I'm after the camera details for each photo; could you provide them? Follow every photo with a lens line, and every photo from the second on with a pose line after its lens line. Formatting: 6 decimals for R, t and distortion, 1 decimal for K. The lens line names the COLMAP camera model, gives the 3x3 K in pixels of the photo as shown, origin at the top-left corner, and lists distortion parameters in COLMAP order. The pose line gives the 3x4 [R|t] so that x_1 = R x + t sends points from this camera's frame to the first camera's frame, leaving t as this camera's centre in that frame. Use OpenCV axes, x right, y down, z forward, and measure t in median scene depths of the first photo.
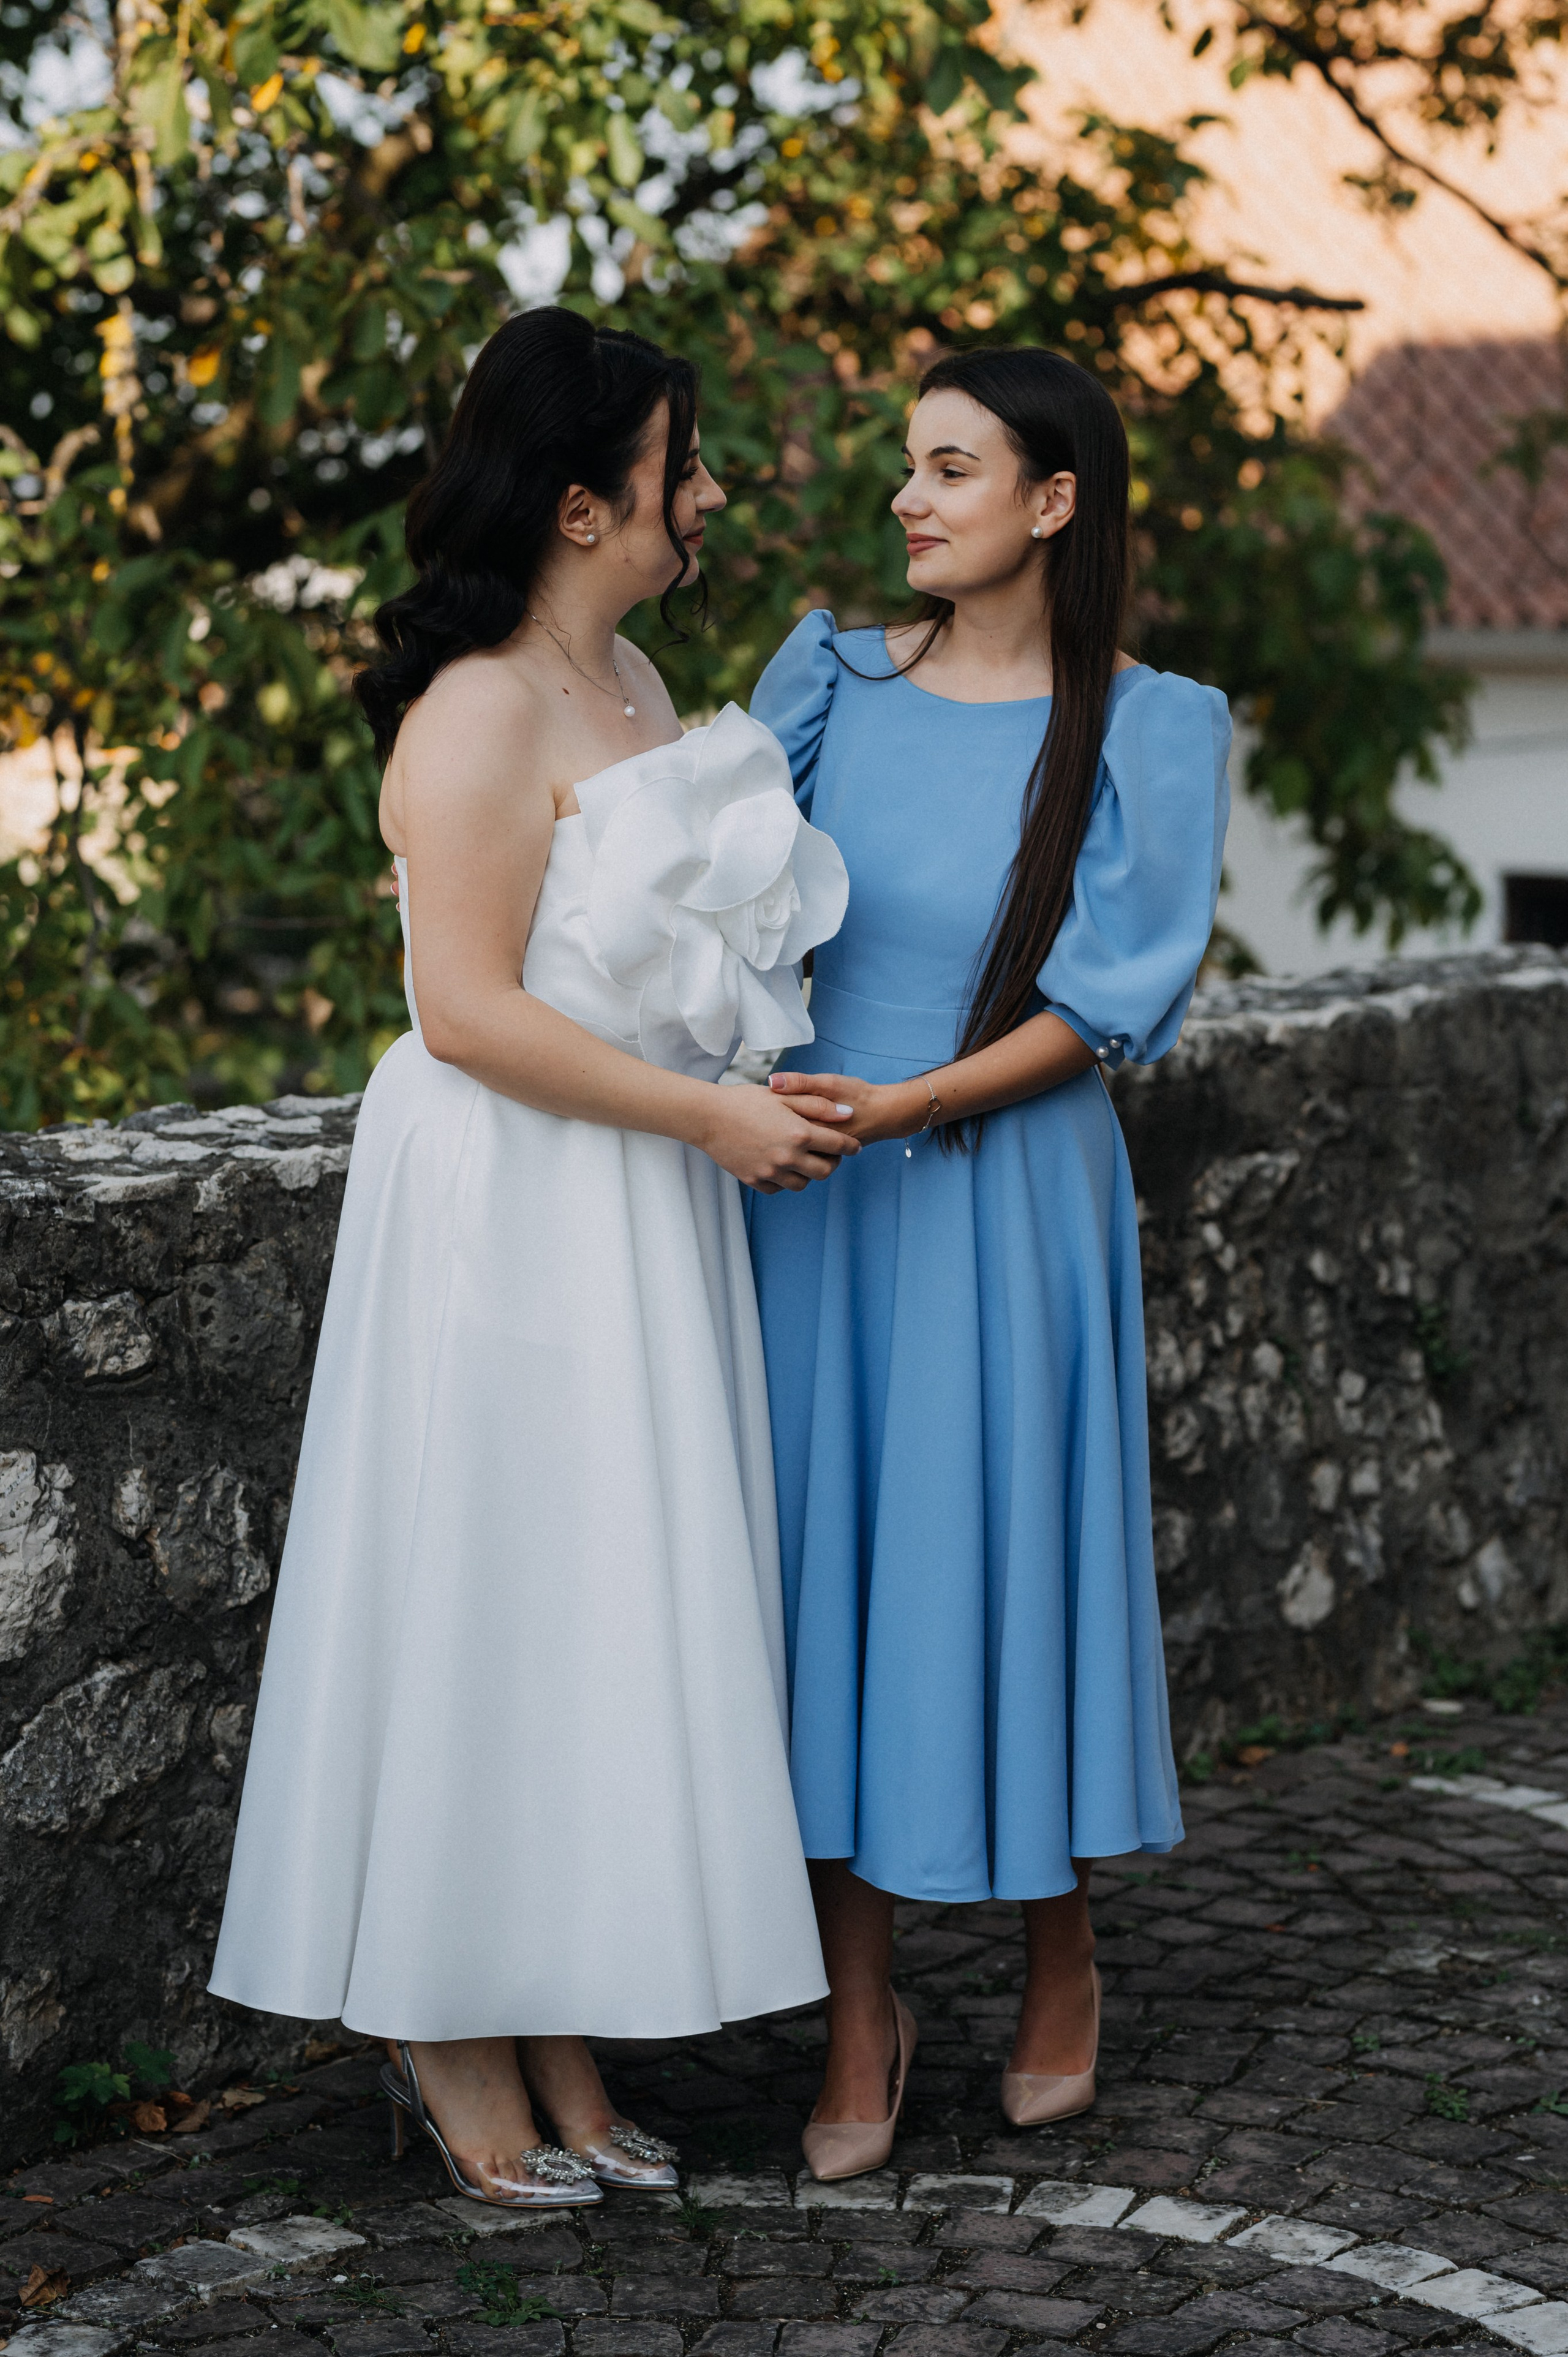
lens RADIAL K [[6327.6, 0, 784.0], [0, 6327.6, 1178.5], [0, 0, 1]] dist [0.003493, -0.829941]
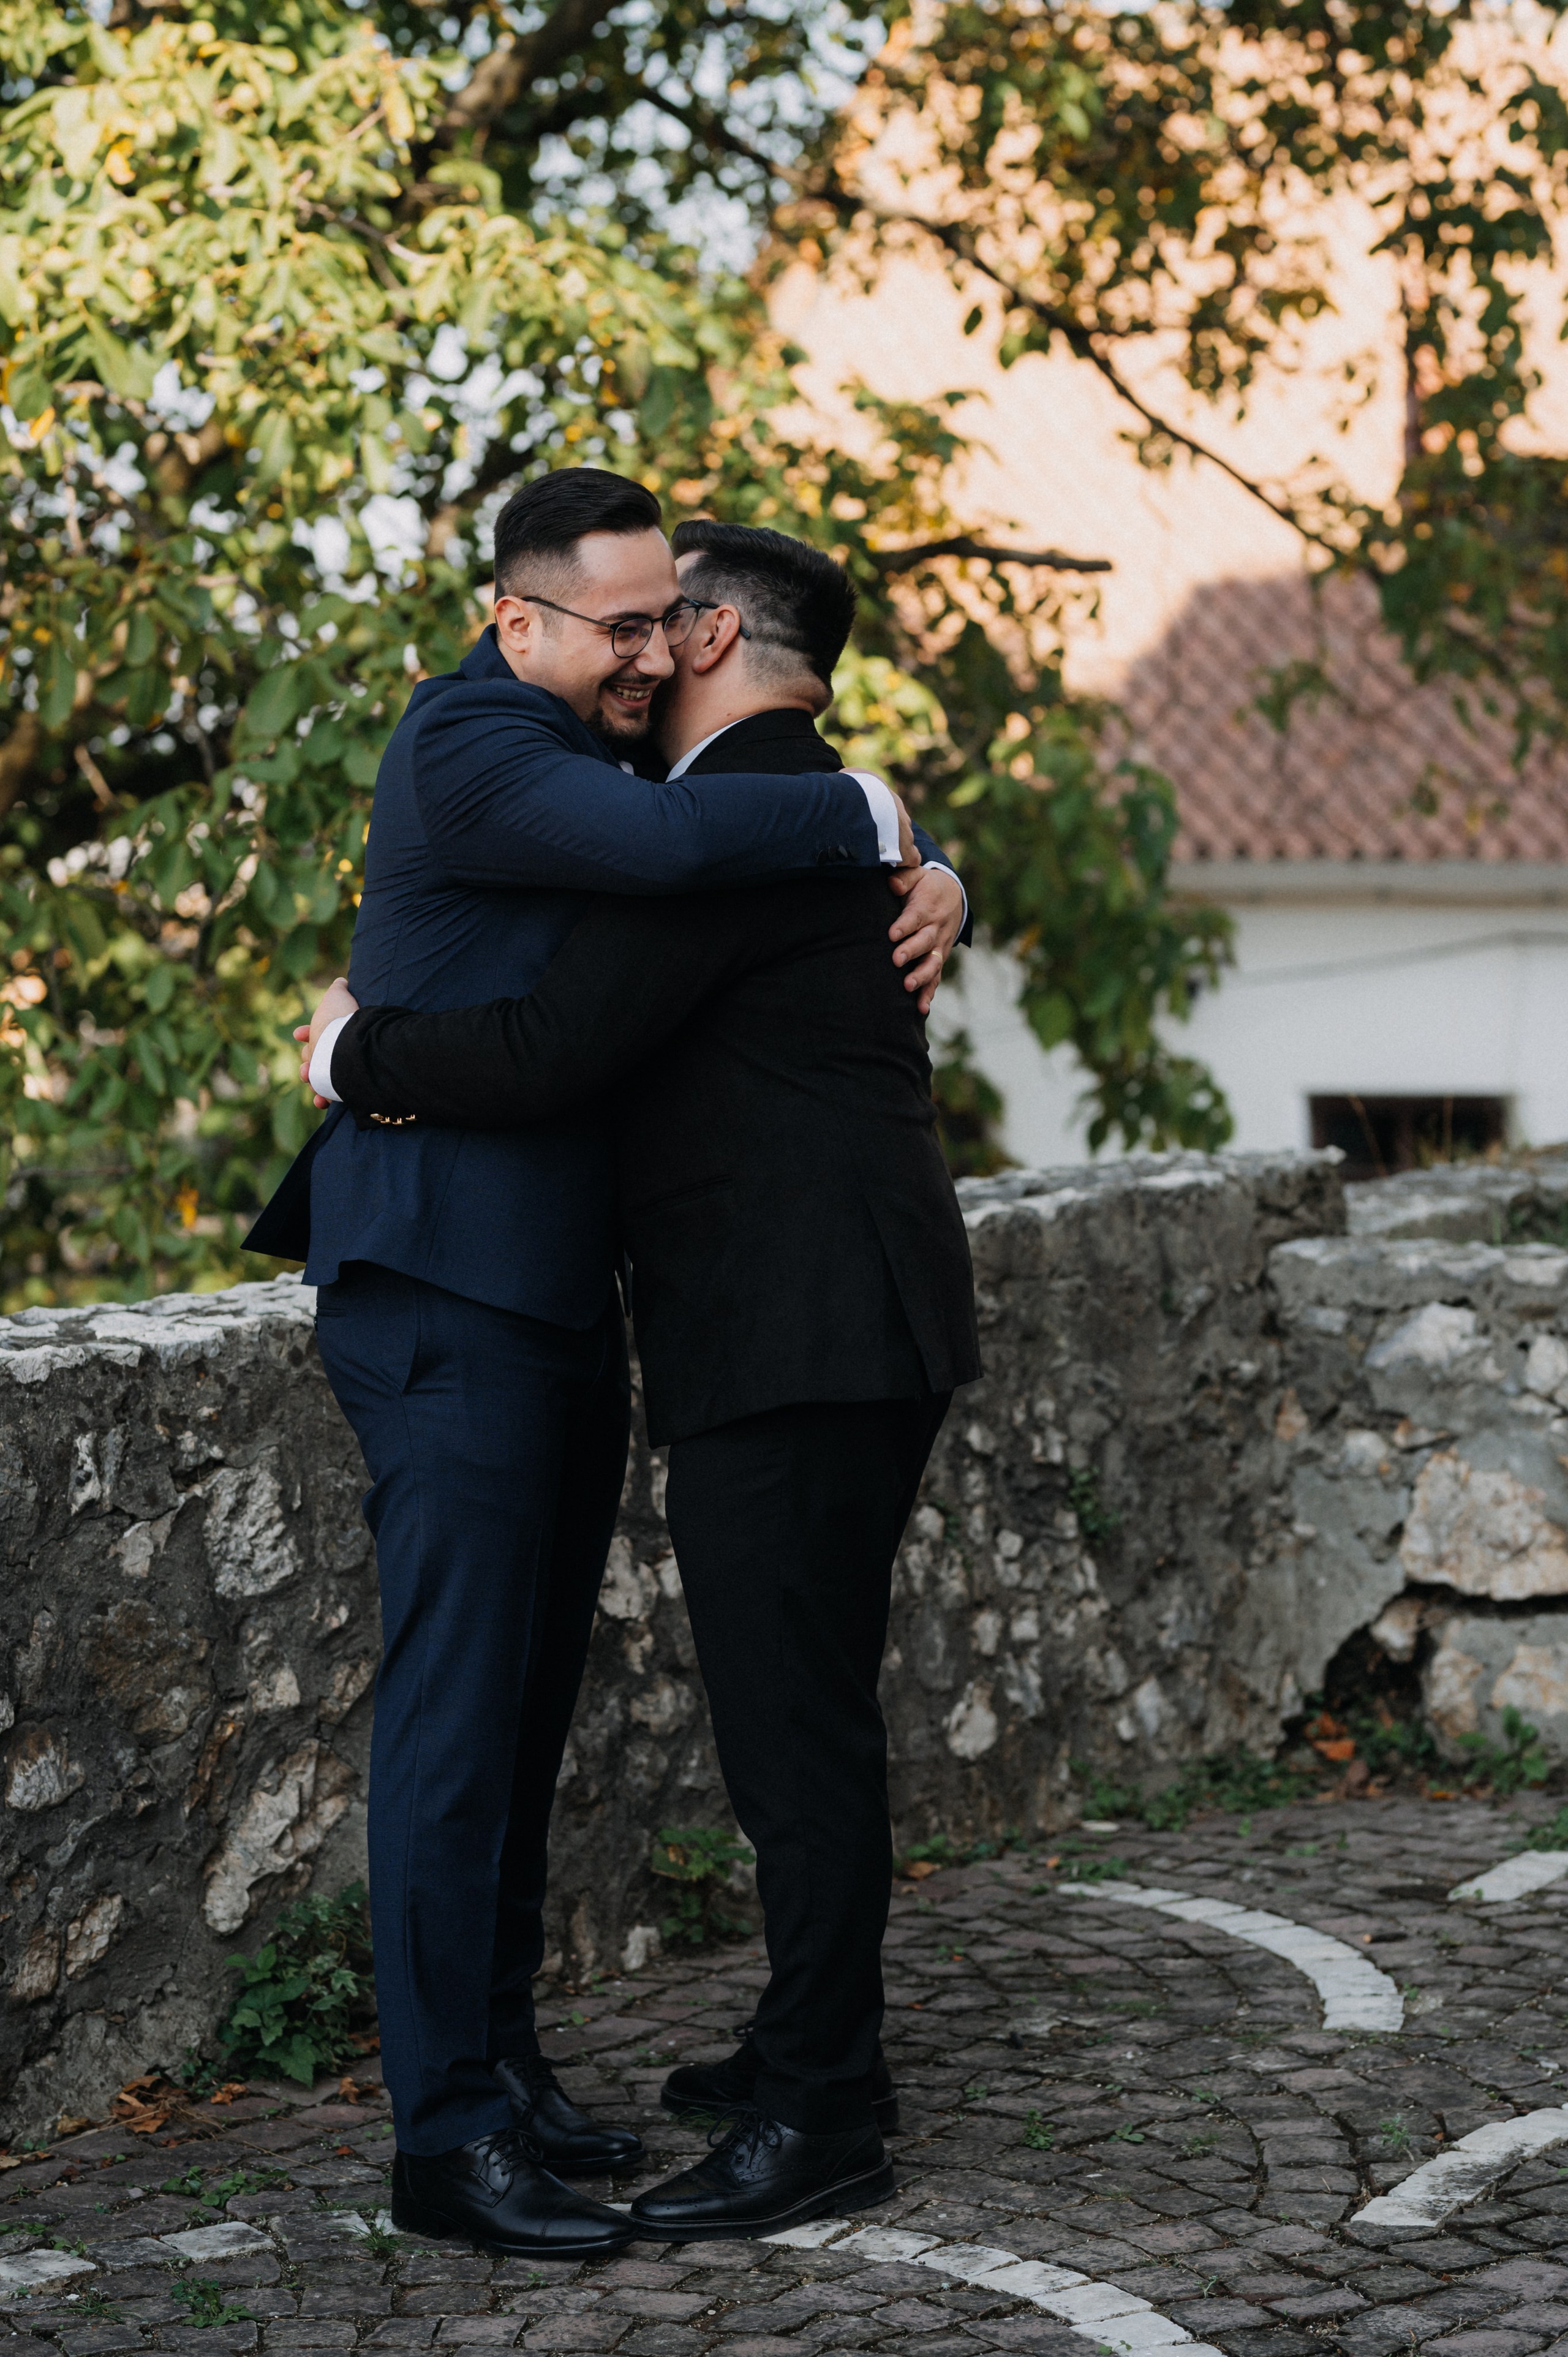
lens RADIAL K [[6327.6, 0, 784.0], [0, 6327.6, 1178.5], [0, 0, 1]] dist [0.003493, -0.829941]
pose [[0.999449, -0.029644, 0.014953, 0.035883], [0.030203, 0.998797, -0.038626, 0.010489], [-0.013790, 0.039056, 0.999142, -0.132883]]
